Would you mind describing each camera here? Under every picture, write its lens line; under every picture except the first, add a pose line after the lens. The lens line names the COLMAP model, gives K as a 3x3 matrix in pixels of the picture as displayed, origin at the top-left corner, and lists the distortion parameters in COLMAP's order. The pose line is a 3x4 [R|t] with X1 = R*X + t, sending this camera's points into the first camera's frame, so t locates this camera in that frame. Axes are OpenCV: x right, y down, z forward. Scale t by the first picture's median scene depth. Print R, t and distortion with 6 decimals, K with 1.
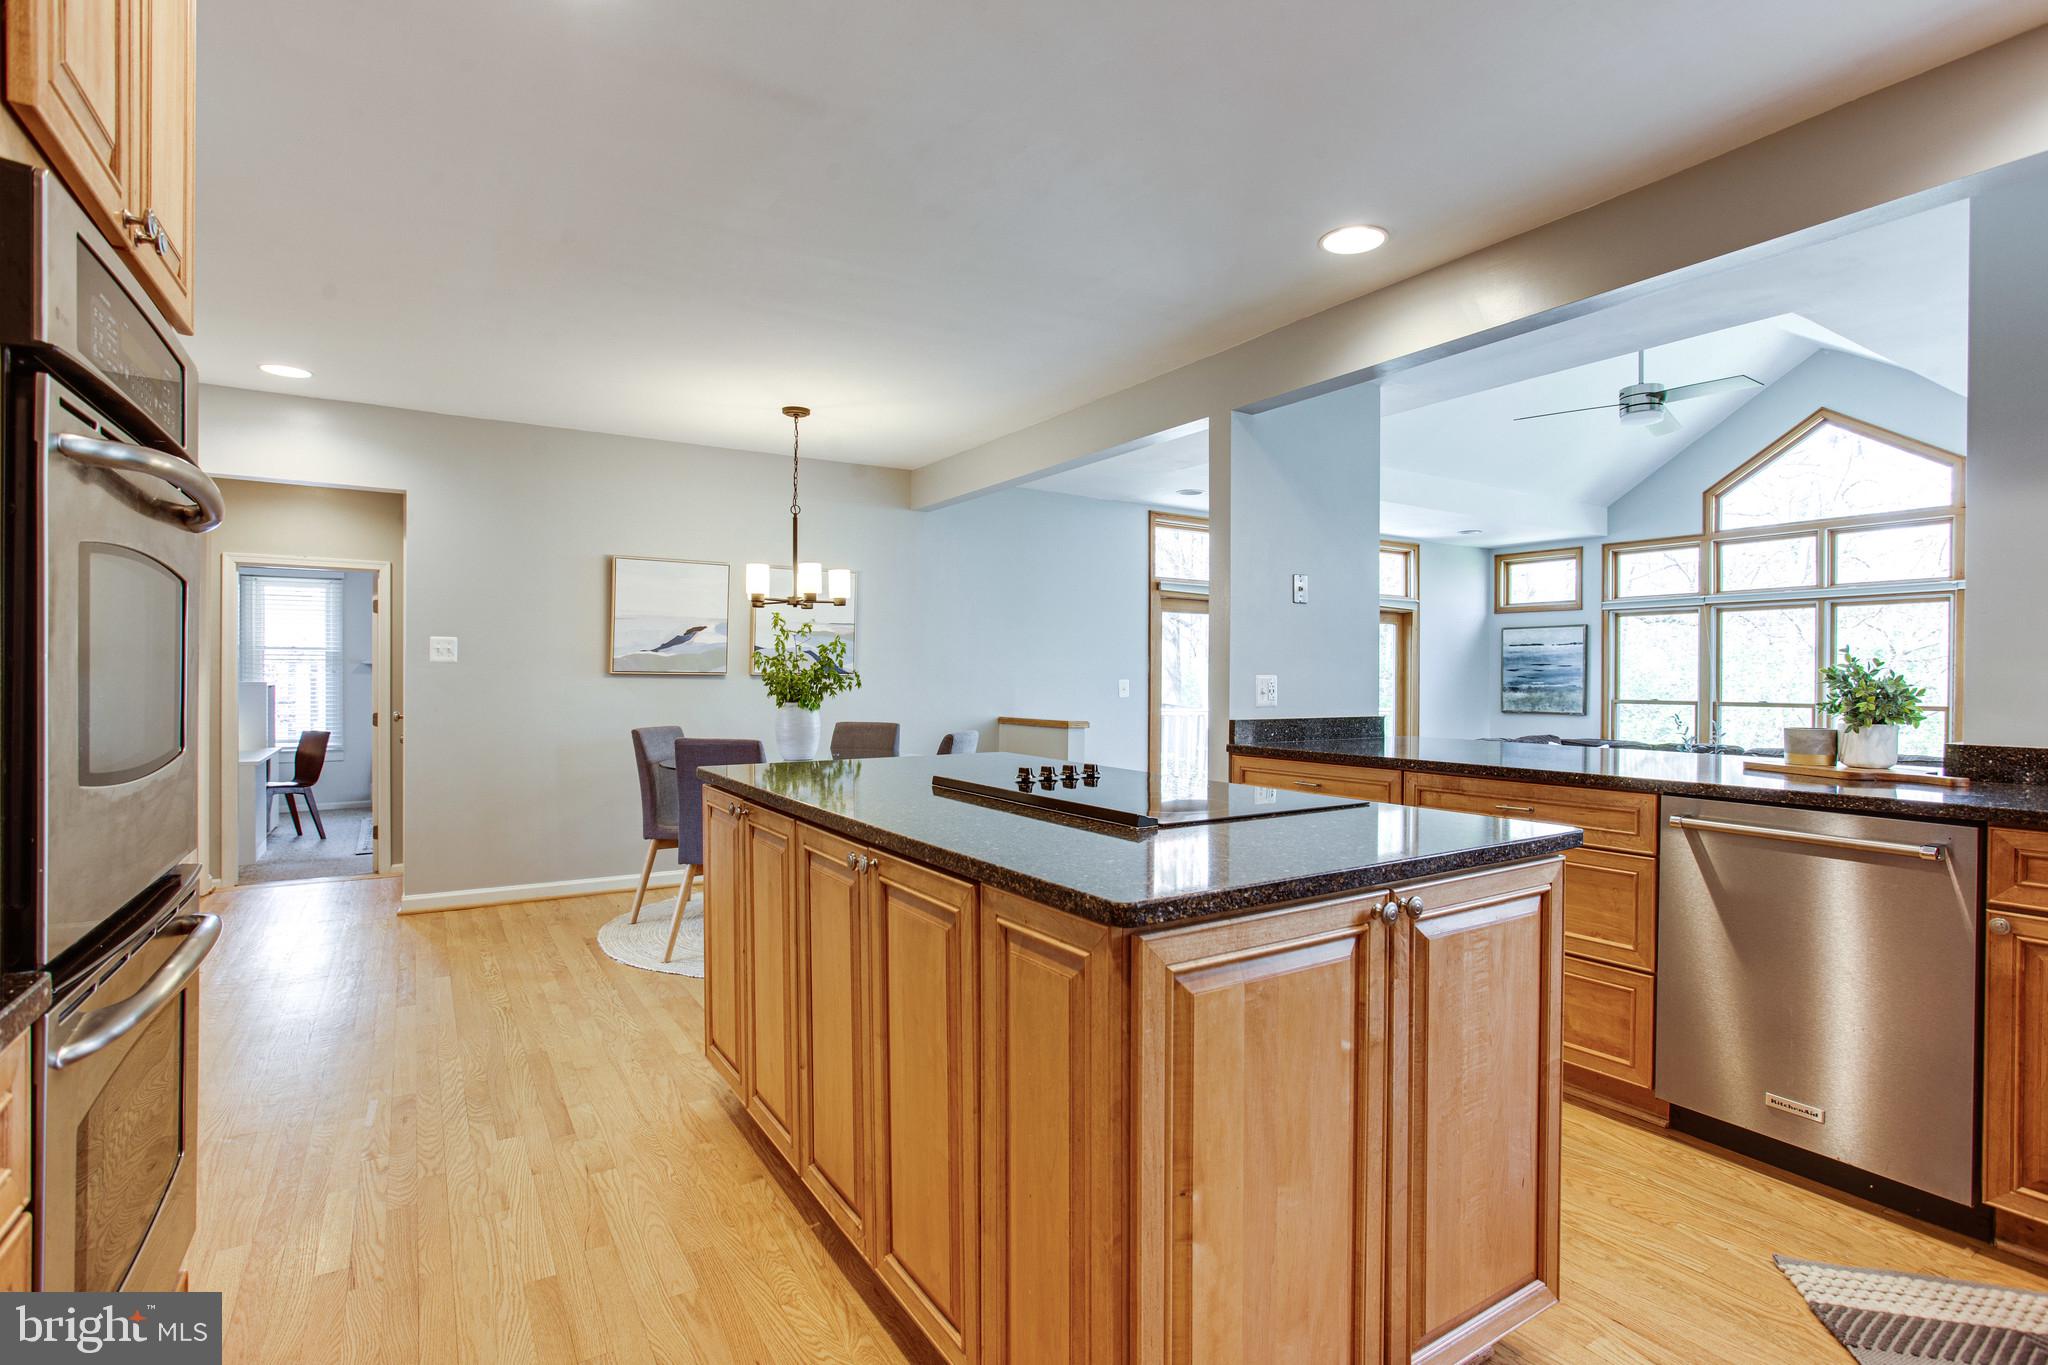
lens RADIAL K [[974.5, 0, 1033.1], [0, 974.5, 684.4], [0, 0, 1]] dist [-0.024229, 0.001769]
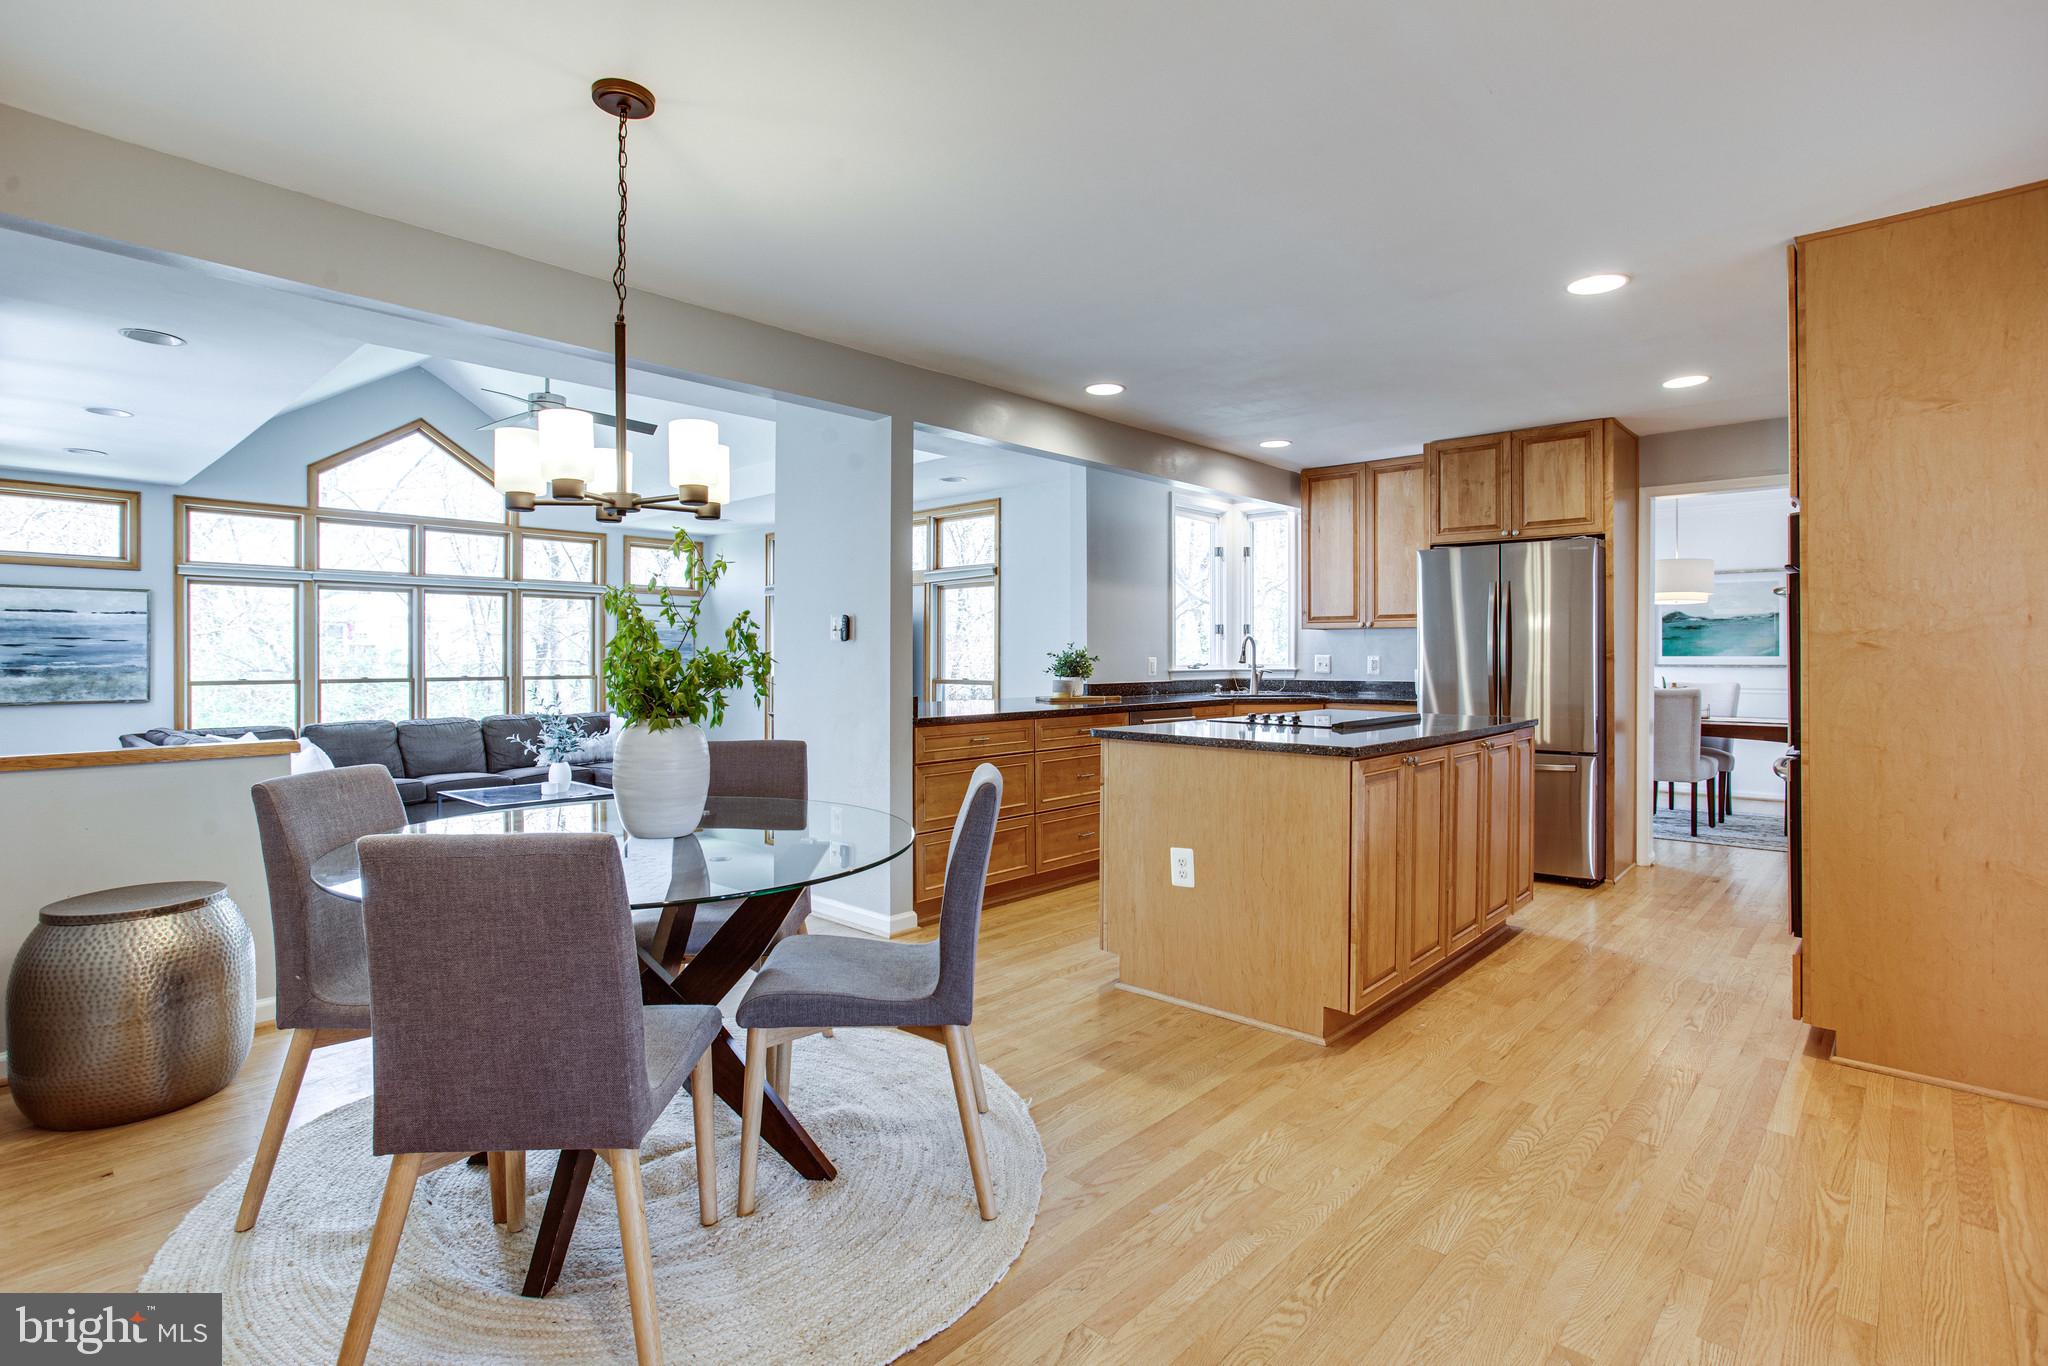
lens RADIAL K [[974.5, 0, 1021.2], [0, 974.5, 646.4], [0, 0, 1]] dist [-0.024229, 0.001769]
pose [[-0.241417, 0.003244, 0.970416, -0.424763], [0.008098, 0.999966, -0.001328, -0.008312], [-0.970388, 0.007538, -0.241435, 0.530222]]
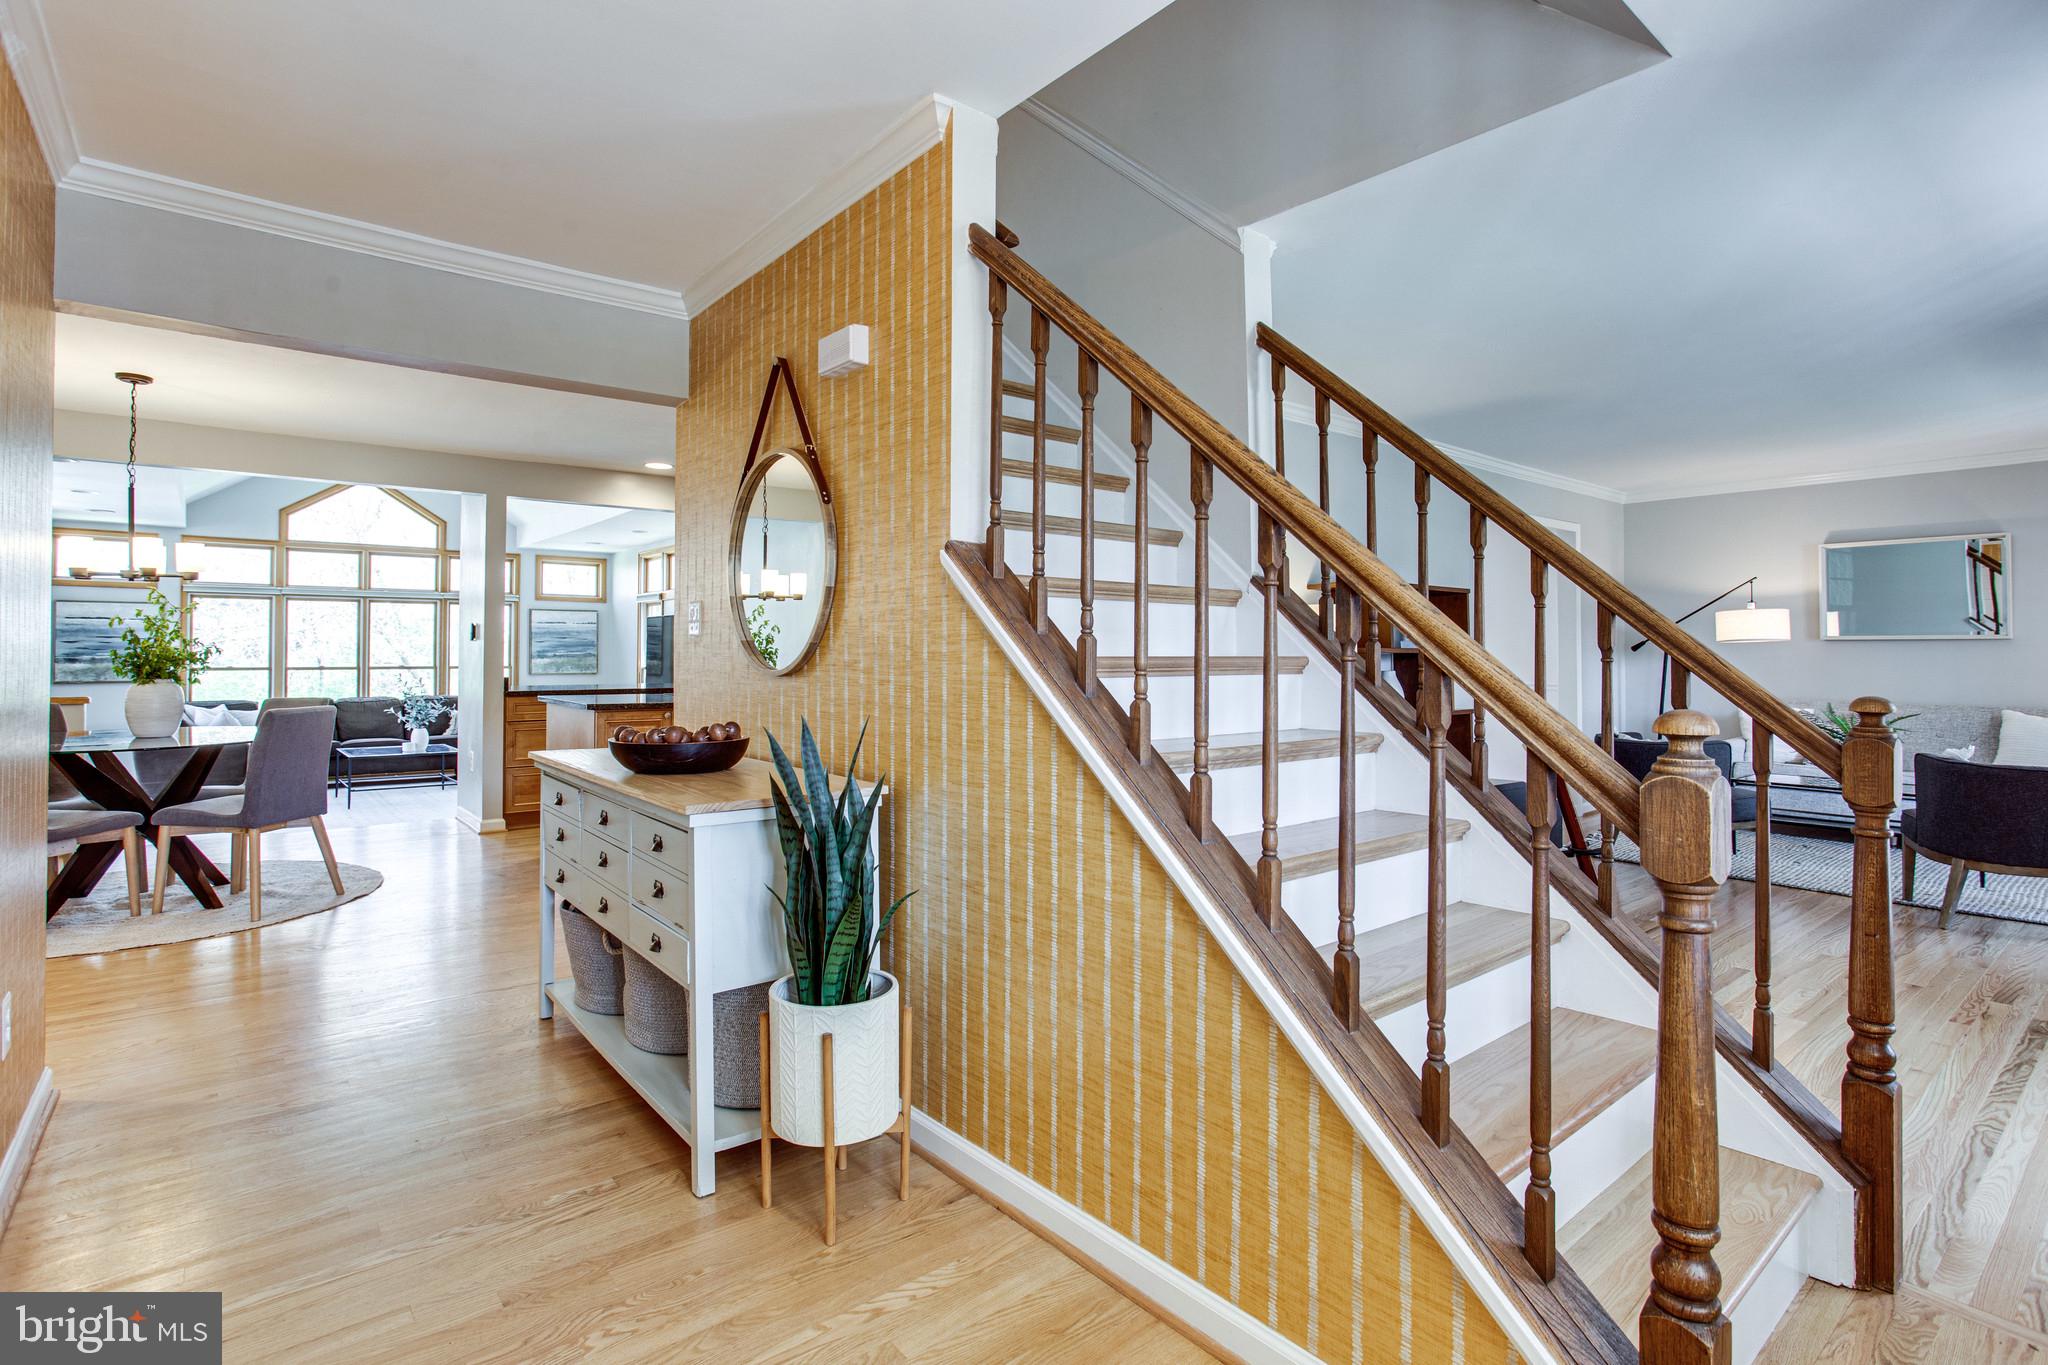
lens RADIAL K [[974.5, 0, 1011.1], [0, 974.5, 631.3], [0, 0, 1]] dist [-0.024229, 0.001769]
pose [[-0.109617, 0.014252, 0.993872, -0.730190], [0.006873, 0.999884, -0.013580, -0.006297], [-0.993950, 0.005342, -0.109703, 0.138676]]
